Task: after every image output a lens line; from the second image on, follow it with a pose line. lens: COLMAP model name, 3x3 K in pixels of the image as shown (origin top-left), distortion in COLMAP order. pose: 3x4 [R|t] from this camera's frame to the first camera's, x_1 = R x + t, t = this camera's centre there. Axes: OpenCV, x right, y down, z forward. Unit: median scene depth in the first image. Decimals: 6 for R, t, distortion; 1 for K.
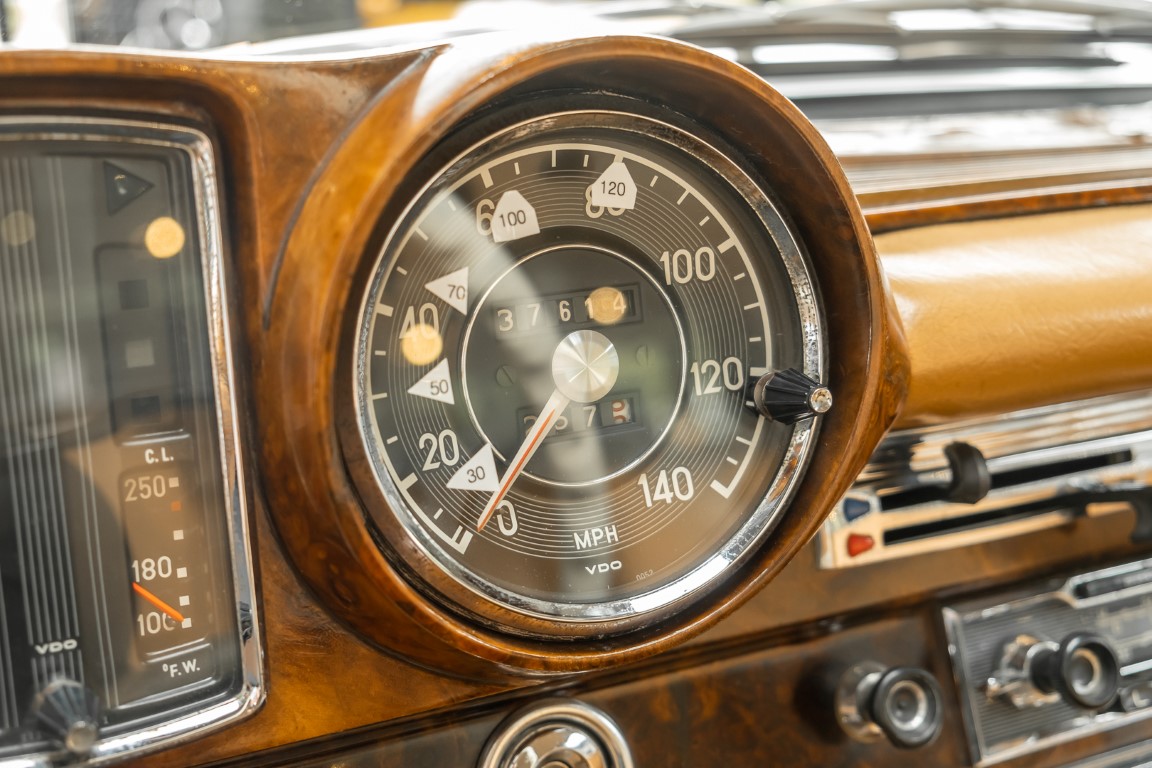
lens RADIAL K [[1509.2, 0, 576.0], [0, 1509.2, 384.0], [0, 0, 1]] dist [-0.013645, -0.015072]
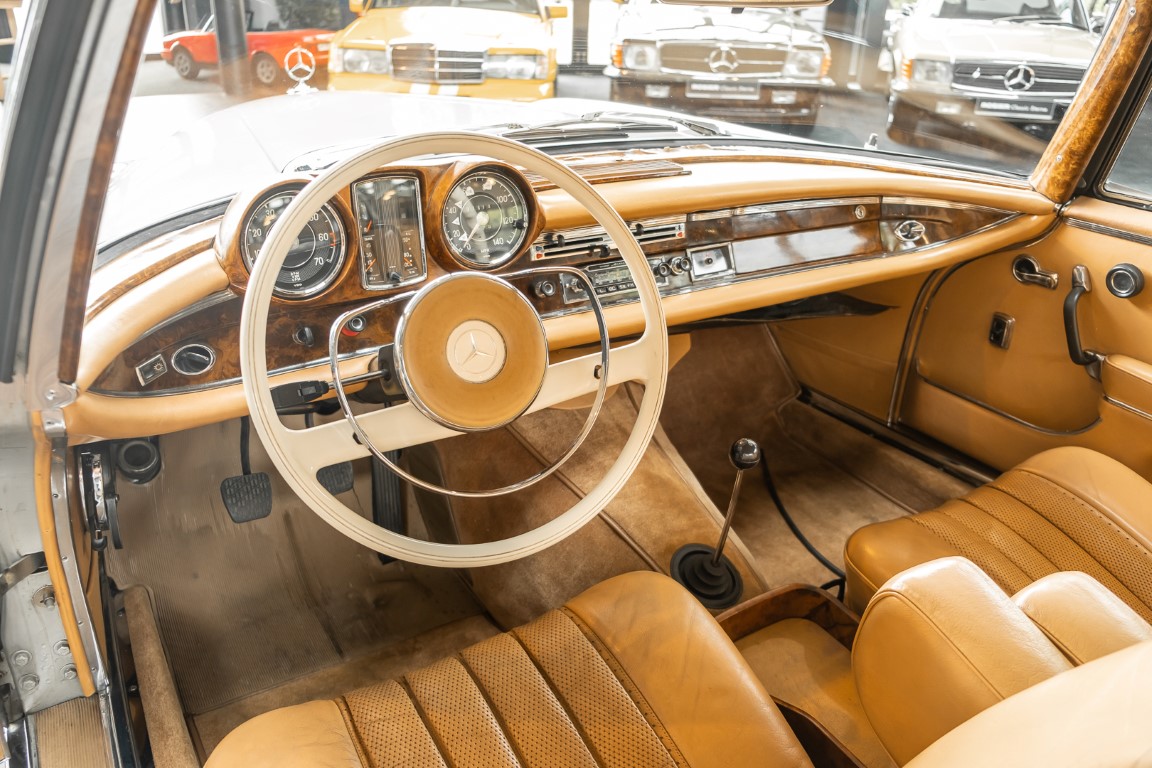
lens RADIAL K [[923.1, 0, 576.0], [0, 923.1, 384.0], [0, 0, 1]] dist [-0.024660, -0.003969]
pose [[0.994226, -0.014353, 0.106339, -0.021263], [-0.003130, 0.986713, 0.162444, 0.036078], [-0.107258, -0.161839, 0.980971, -2.390983]]
